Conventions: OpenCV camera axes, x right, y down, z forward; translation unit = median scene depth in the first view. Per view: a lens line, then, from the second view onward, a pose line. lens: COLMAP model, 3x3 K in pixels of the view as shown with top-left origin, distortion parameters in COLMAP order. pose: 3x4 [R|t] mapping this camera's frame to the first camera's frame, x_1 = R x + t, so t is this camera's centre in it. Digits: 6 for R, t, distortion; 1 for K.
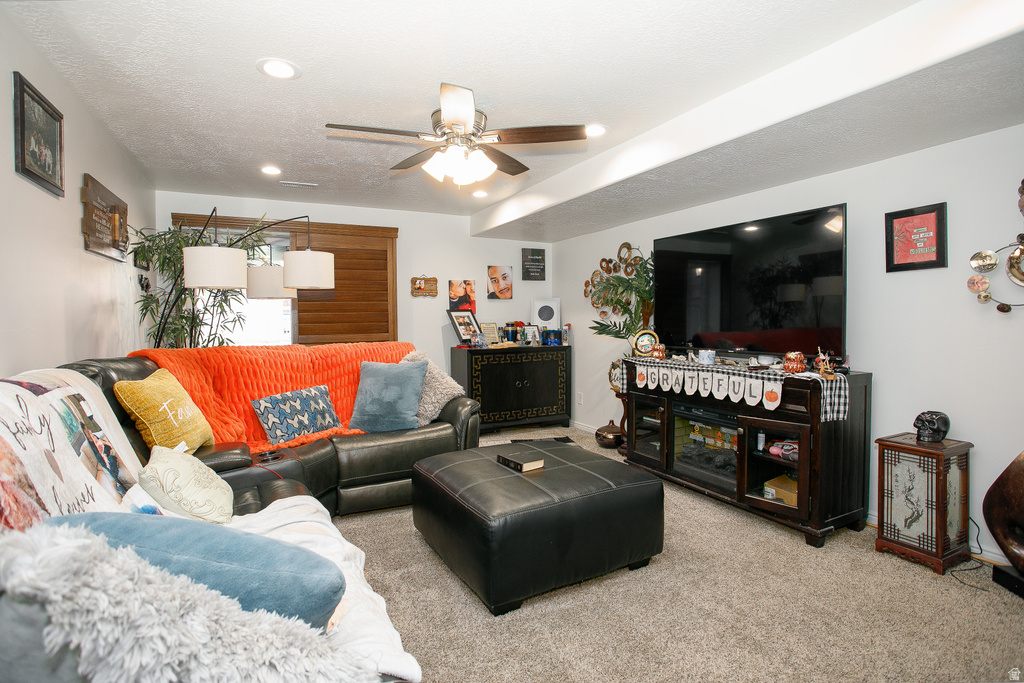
lens RADIAL K [[500.5, 0, 517.1], [0, 500.5, 326.7], [0, 0, 1]] dist [-0.063349, 0.025703]
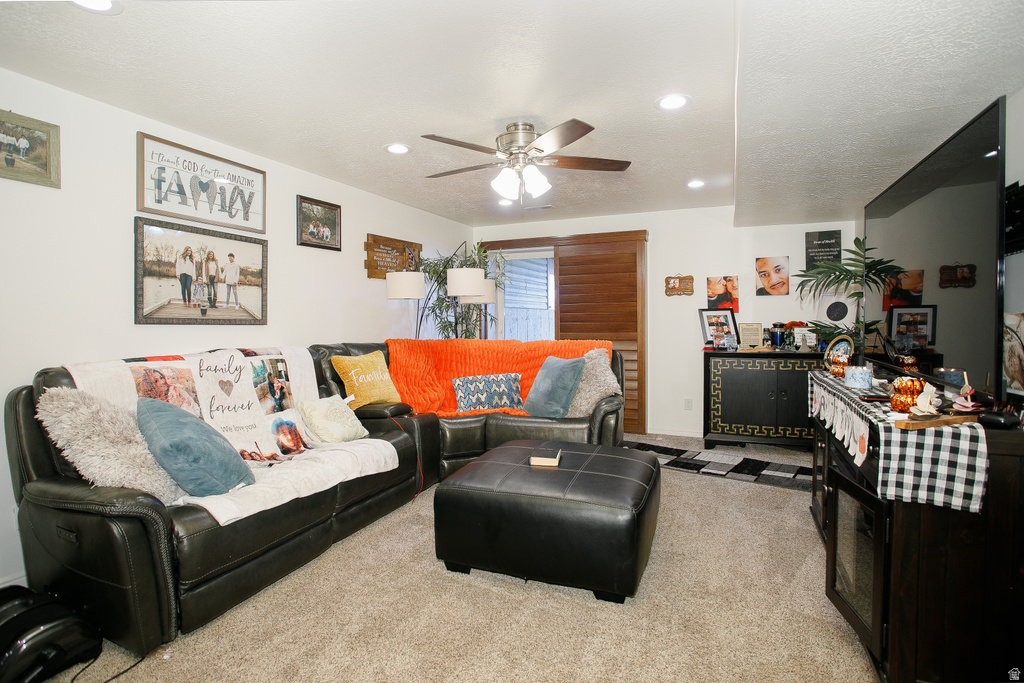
lens RADIAL K [[500.5, 0, 517.1], [0, 500.5, 326.7], [0, 0, 1]] dist [-0.063349, 0.025703]
pose [[0.641586, 0.013213, -0.766937, 0.362719], [-0.009327, 0.999912, 0.009424, -0.006092], [0.766994, 0.001107, 0.641653, 0.132570]]
